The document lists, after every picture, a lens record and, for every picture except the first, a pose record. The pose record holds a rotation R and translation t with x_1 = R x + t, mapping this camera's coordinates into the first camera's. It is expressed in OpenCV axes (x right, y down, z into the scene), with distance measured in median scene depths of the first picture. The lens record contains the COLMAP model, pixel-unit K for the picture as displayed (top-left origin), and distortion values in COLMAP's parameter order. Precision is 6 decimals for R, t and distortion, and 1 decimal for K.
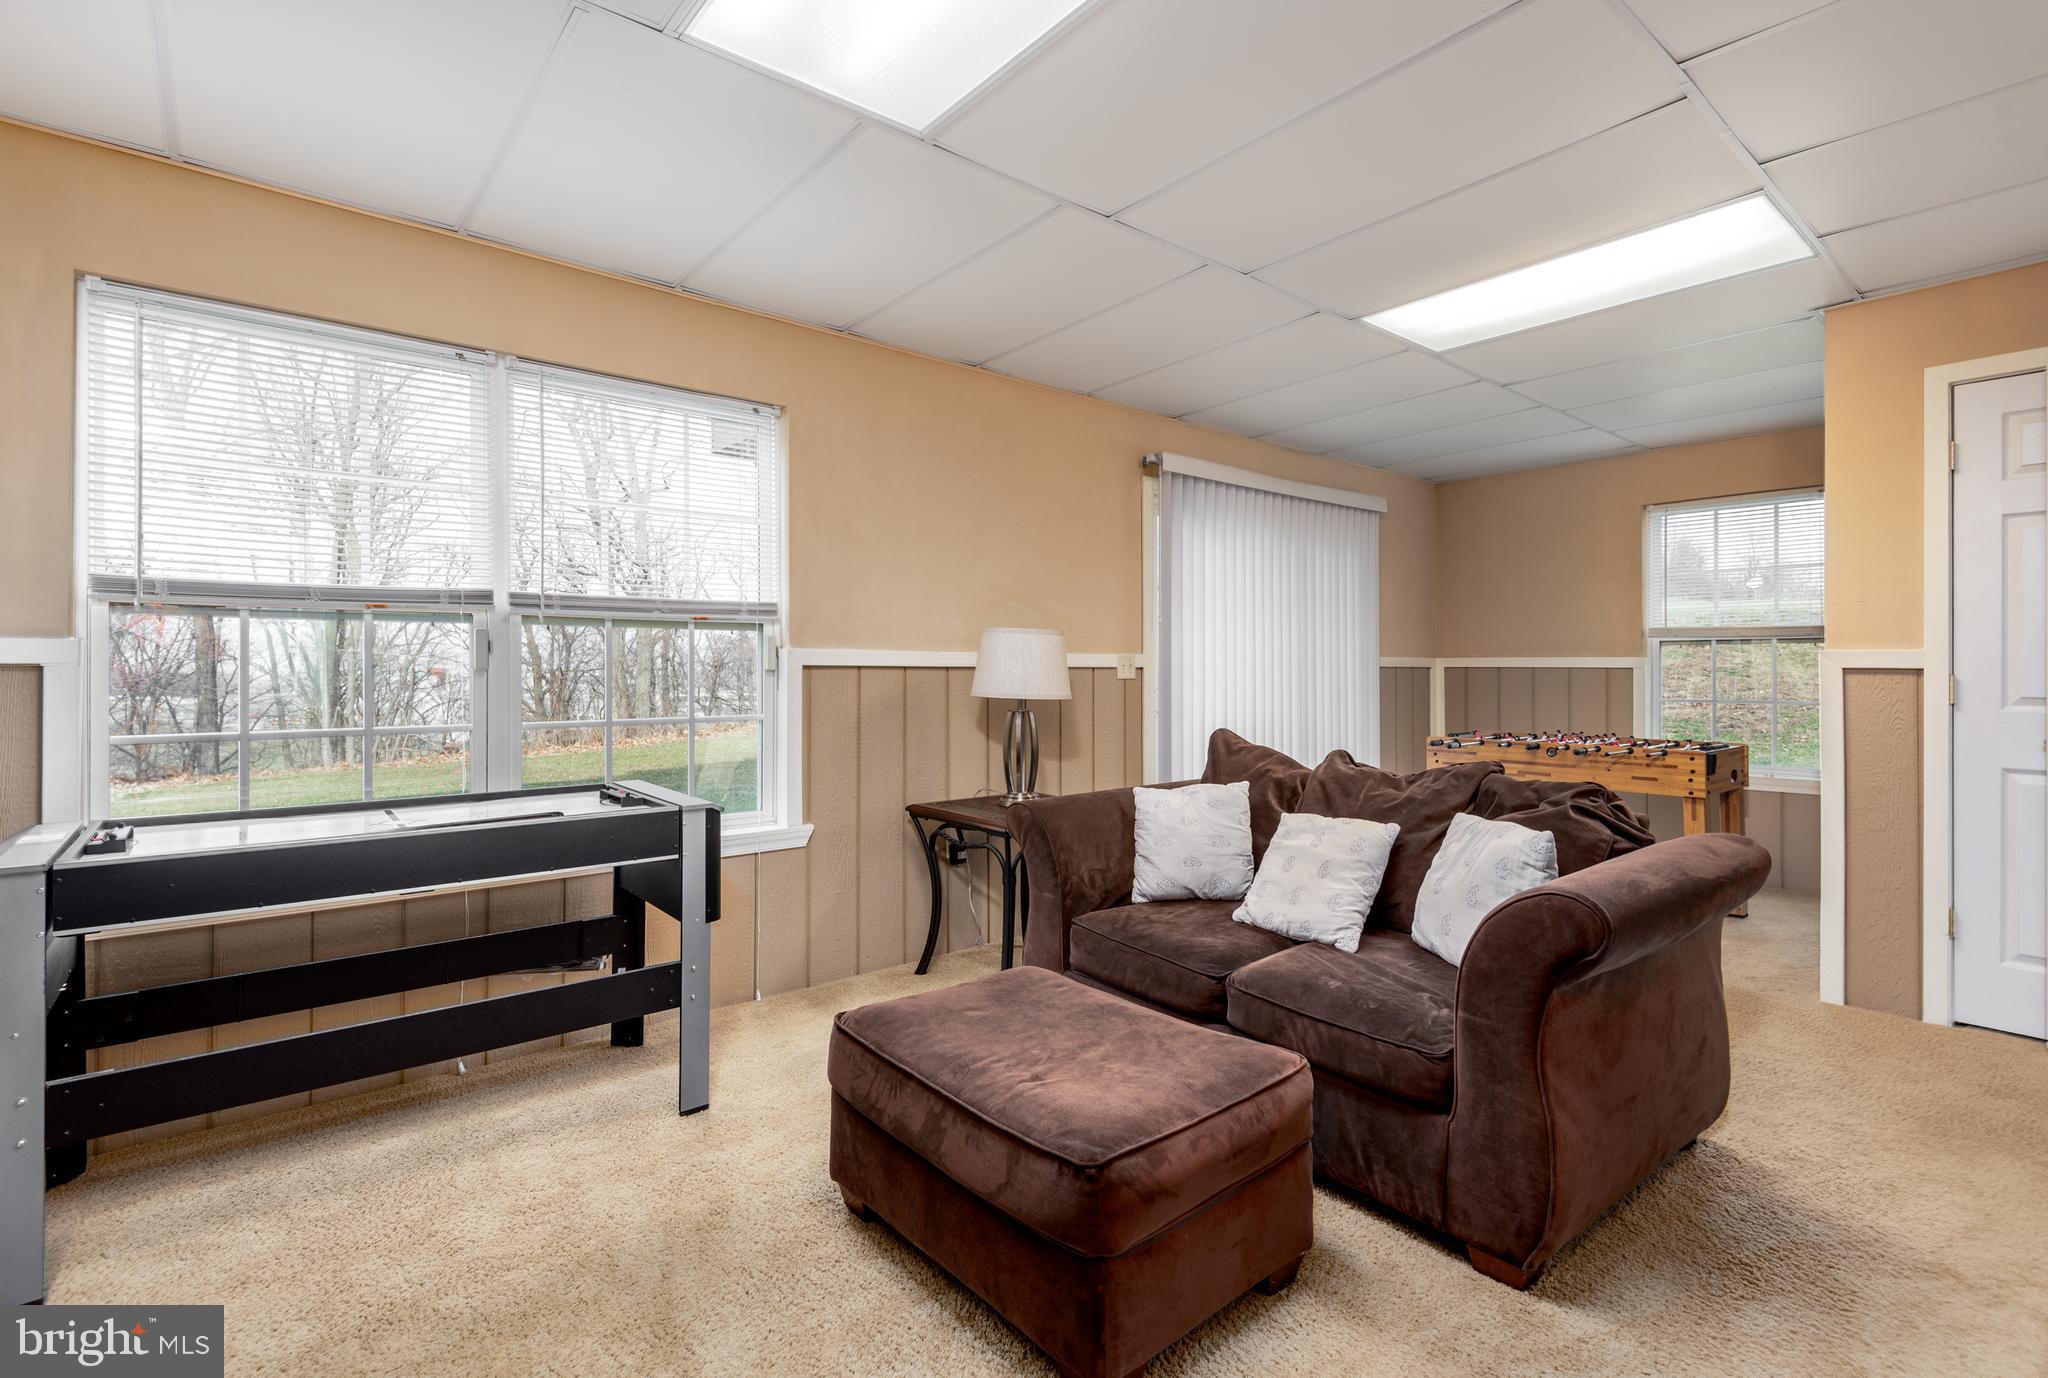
lens RADIAL K [[942.5, 0, 1022.6], [0, 942.5, 677.4], [0, 0, 1]] dist [0.002566, 0.000179]
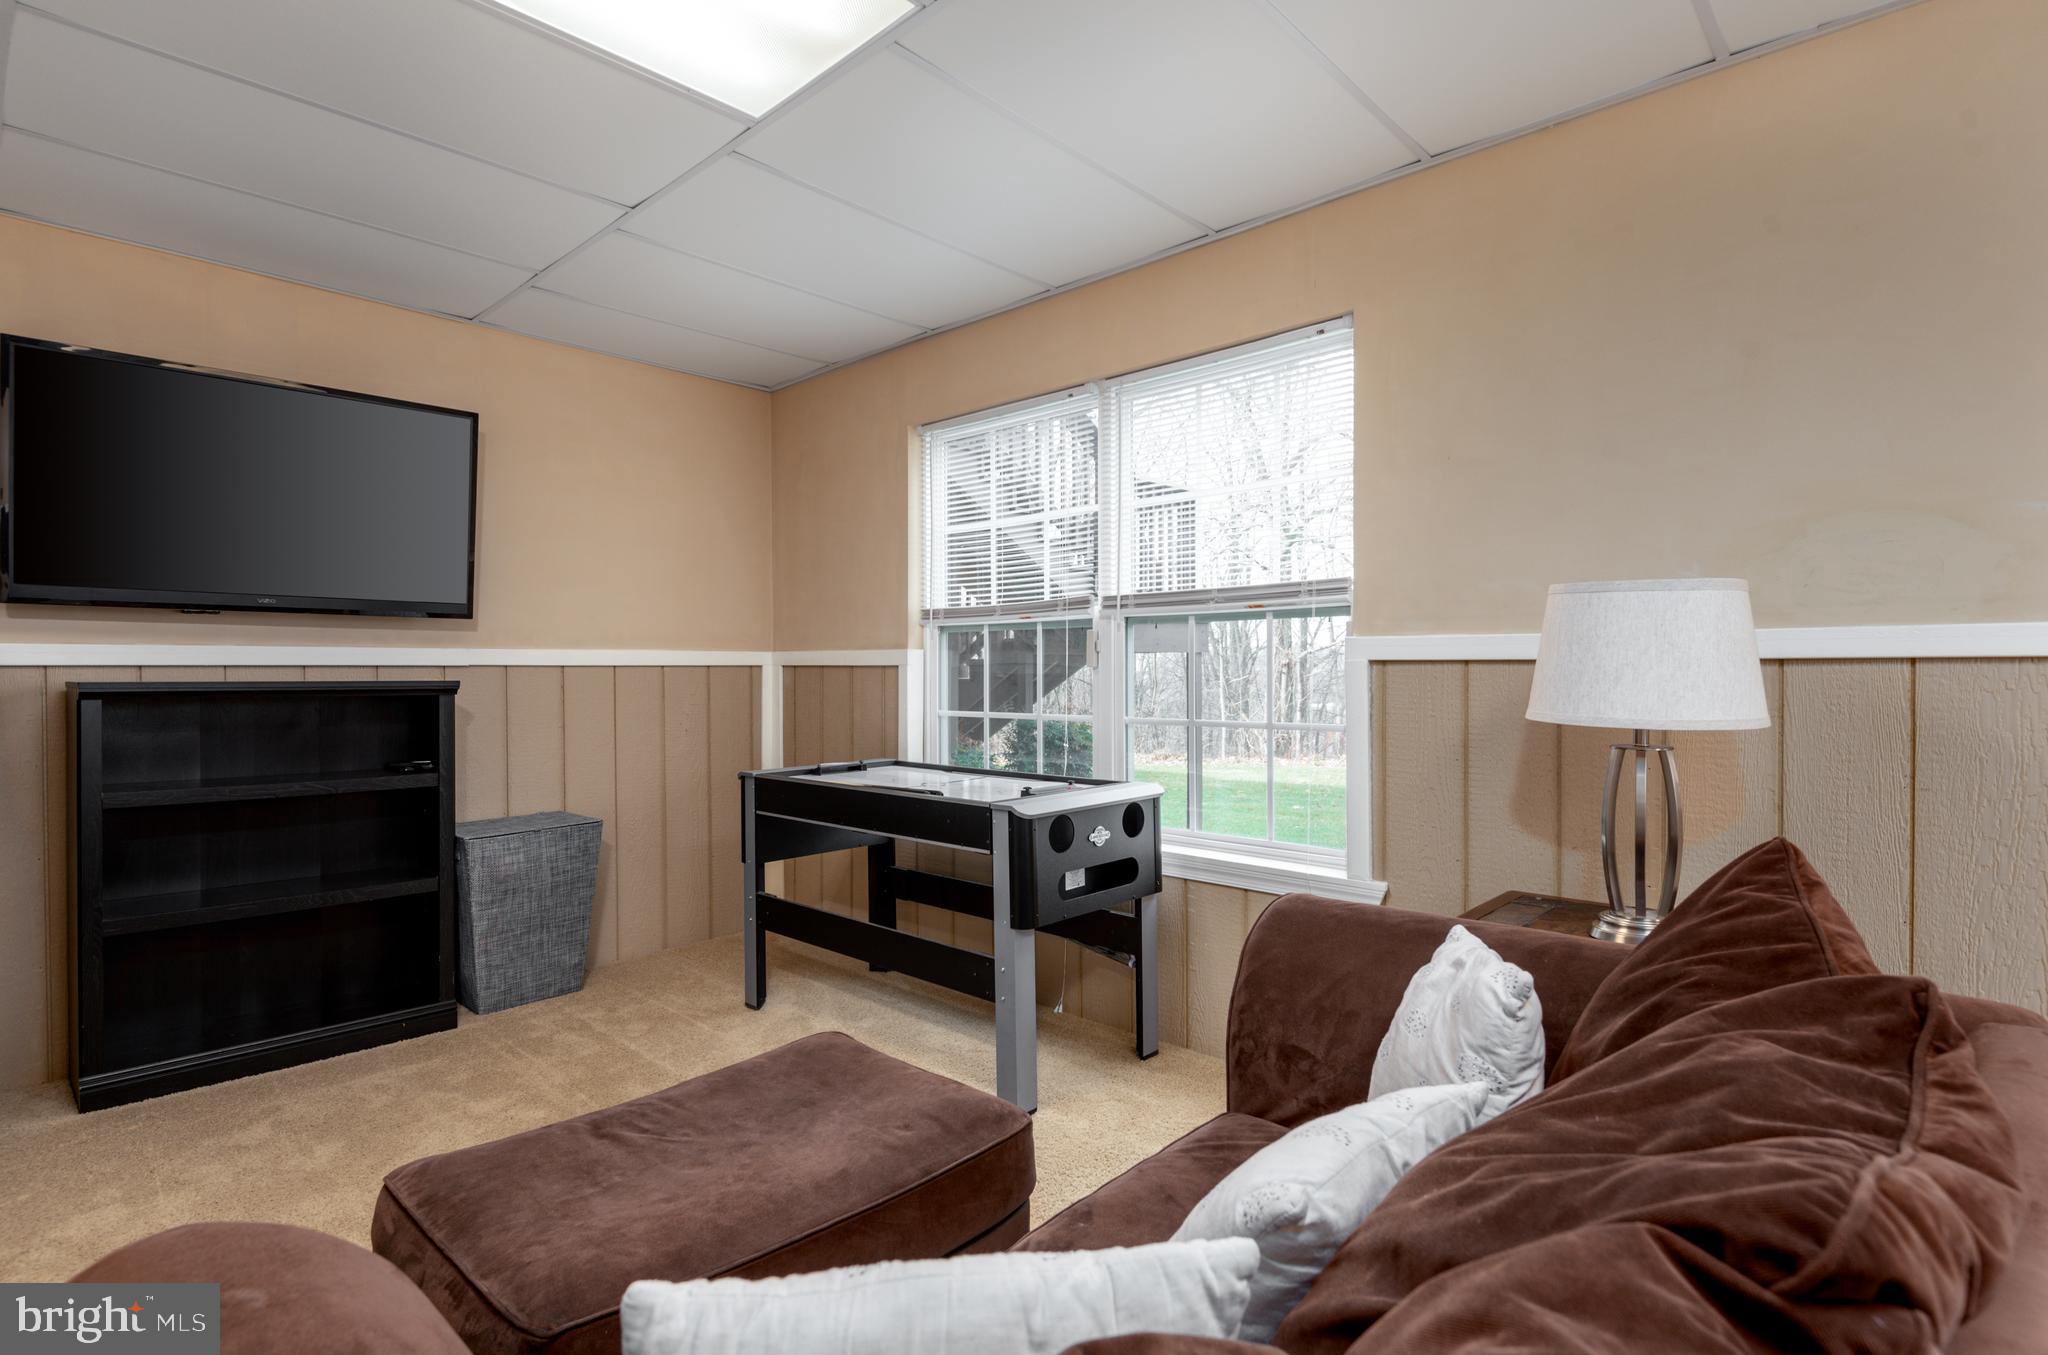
lens RADIAL K [[1005.4, 0, 1021.5], [0, 1005.4, 672.7], [0, 0, 1]] dist [0.000991, 0.000038]
pose [[0.105426, 0.004266, -0.994418, 0.508639], [-0.002201, 0.999989, 0.004056, -0.005660], [0.994425, 0.001761, 0.105434, 0.664181]]
